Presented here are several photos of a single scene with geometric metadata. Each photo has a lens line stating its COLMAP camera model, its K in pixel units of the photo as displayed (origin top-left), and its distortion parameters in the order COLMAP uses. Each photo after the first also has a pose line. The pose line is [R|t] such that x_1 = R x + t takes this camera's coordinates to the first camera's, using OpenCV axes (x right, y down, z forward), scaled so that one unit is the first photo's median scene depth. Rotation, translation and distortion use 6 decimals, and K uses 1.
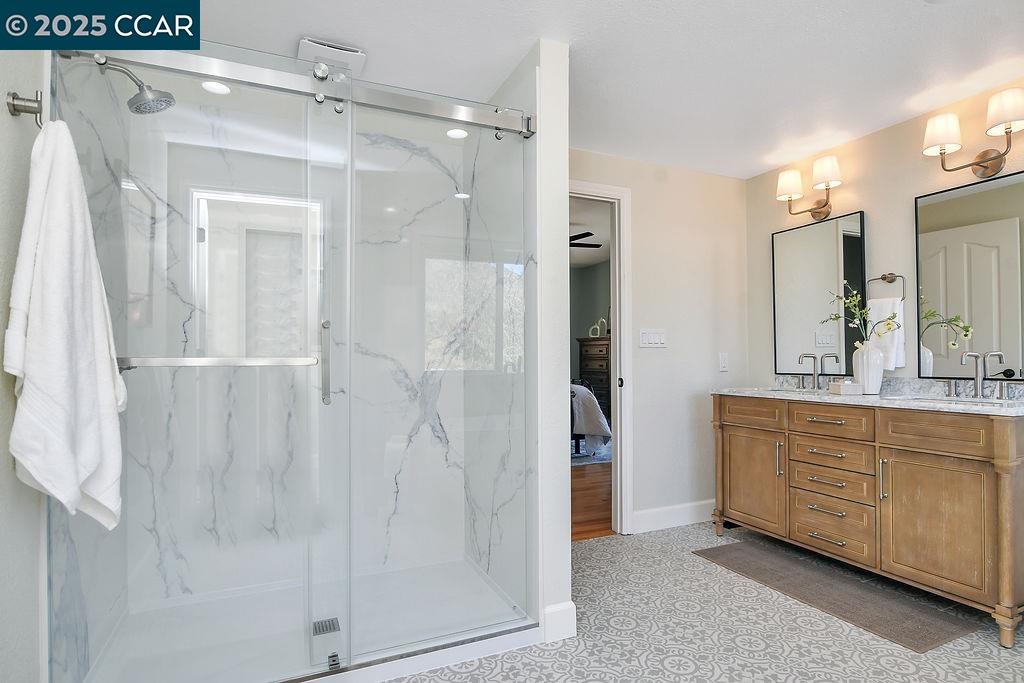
lens RADIAL K [[553.4, 0, 512.4], [0, 553.4, 345.3], [0, 0, 1]] dist [-0.000672, -0.000421]
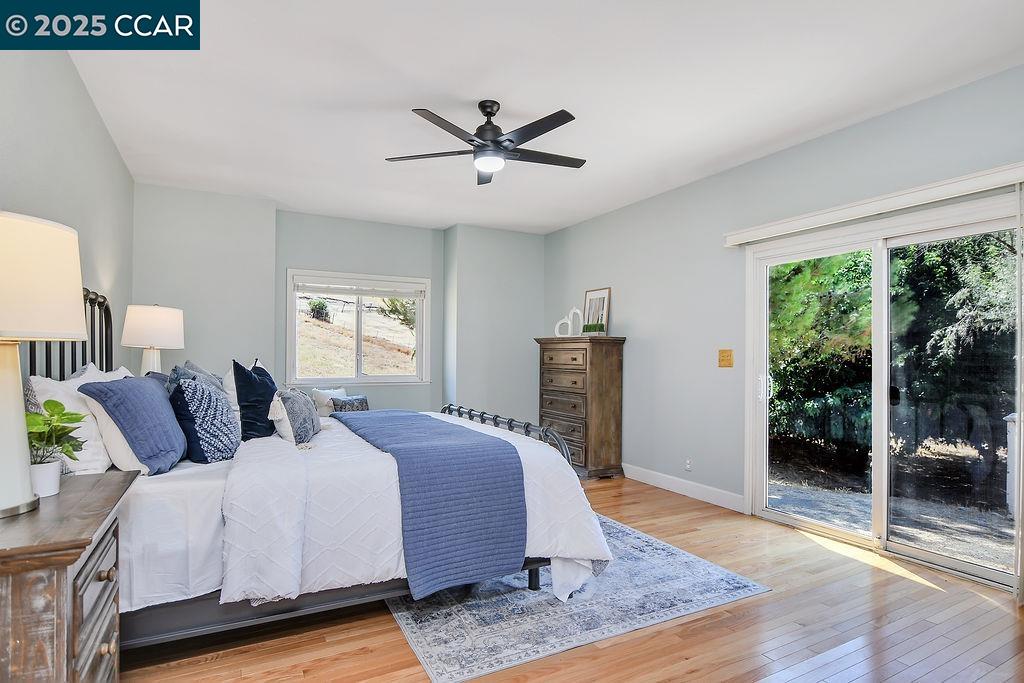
lens RADIAL K [[544.7, 0, 512.1], [0, 544.7, 349.2], [0, 0, 1]] dist [-0.016330, 0.000869]
pose [[0.997549, 0.008526, 0.069448, 0.045976], [-0.009022, 0.999936, 0.006819, -0.004011], [-0.069386, -0.007429, 0.997562, 0.380811]]
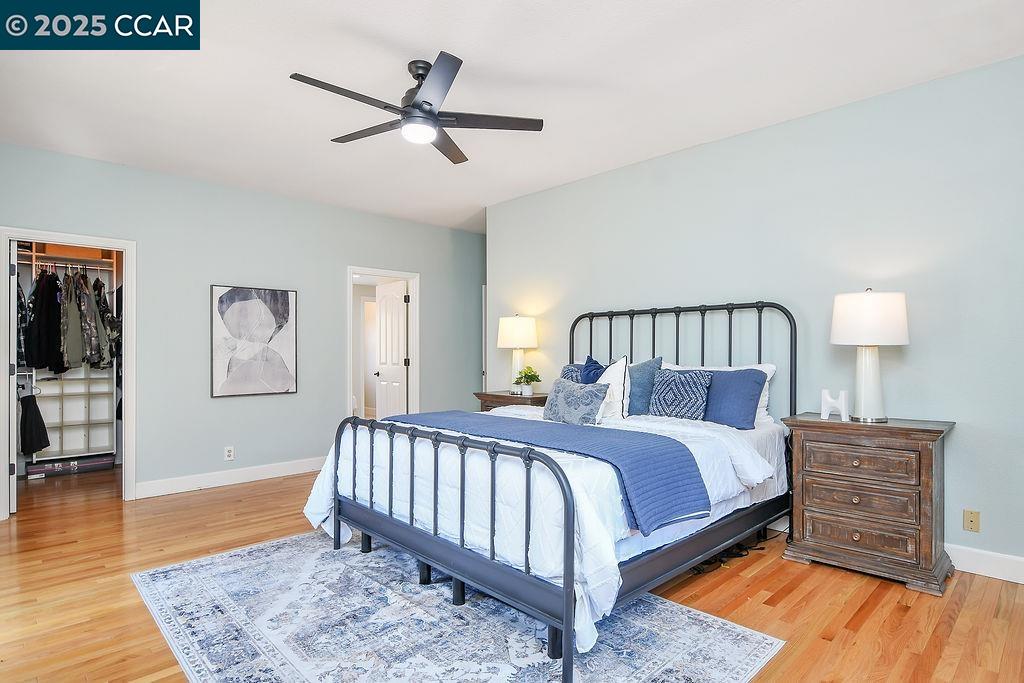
lens RADIAL K [[553.4, 0, 511.9], [0, 553.4, 346.3], [0, 0, 1]] dist [-0.000672, -0.000421]
pose [[-0.943044, 0.003268, -0.332651, 0.101946], [0.009786, 0.999792, -0.017921, 0.004963], [0.332524, -0.020155, -0.942880, 0.965708]]
